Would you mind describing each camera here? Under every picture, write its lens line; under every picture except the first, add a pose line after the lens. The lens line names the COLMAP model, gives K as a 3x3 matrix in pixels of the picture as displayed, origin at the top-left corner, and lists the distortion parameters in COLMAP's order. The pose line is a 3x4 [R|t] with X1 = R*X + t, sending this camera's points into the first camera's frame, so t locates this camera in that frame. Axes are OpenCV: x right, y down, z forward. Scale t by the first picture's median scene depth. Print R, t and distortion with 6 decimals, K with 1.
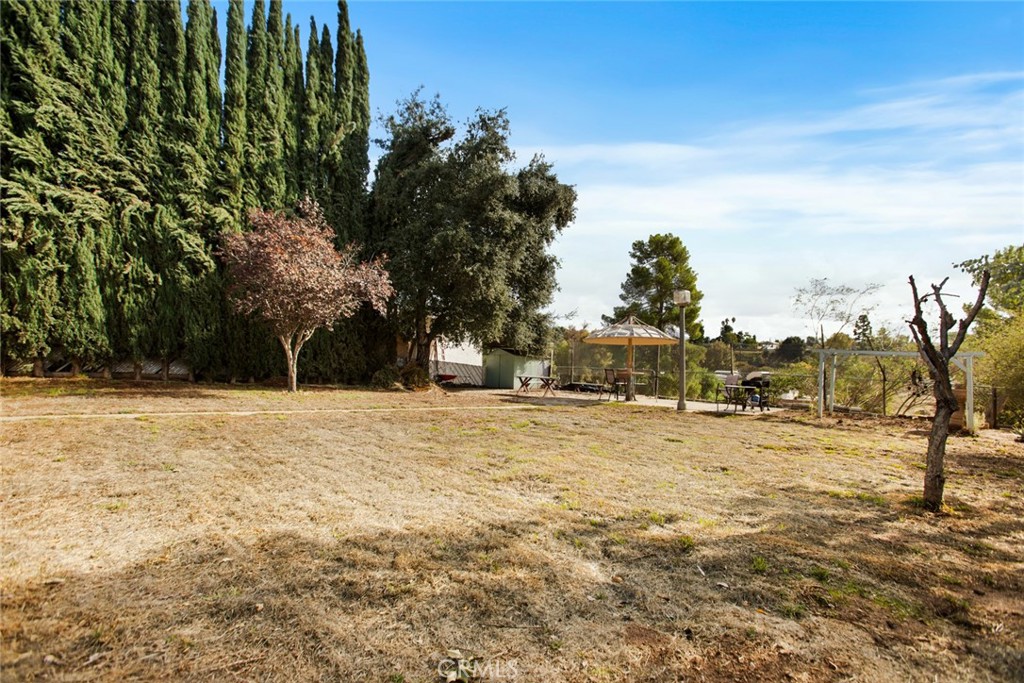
lens RADIAL K [[491.5, 0, 512.0], [0, 491.5, 358.7], [0, 0, 1]] dist [-0.075337, 0.028028]
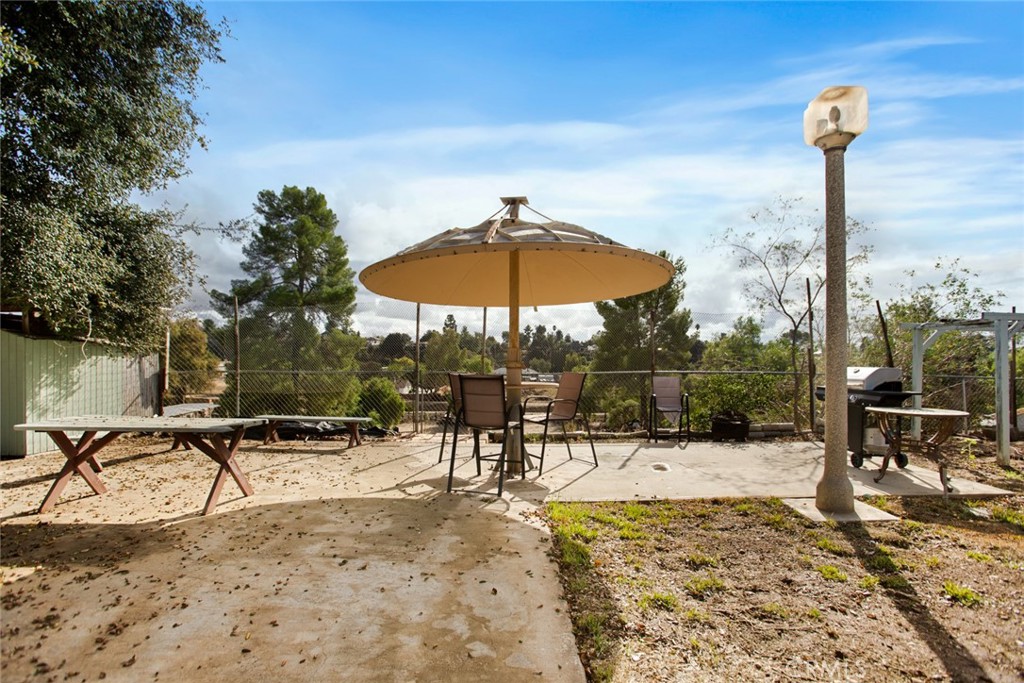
lens RADIAL K [[491.5, 0, 512.0], [0, 491.5, 358.7], [0, 0, 1]] dist [-0.075337, 0.028028]
pose [[0.702043, -0.023481, 0.711747, 0.017103], [0.019131, 0.999717, 0.014112, 0.011005], [-0.711877, 0.003709, 0.702294, 1.015271]]
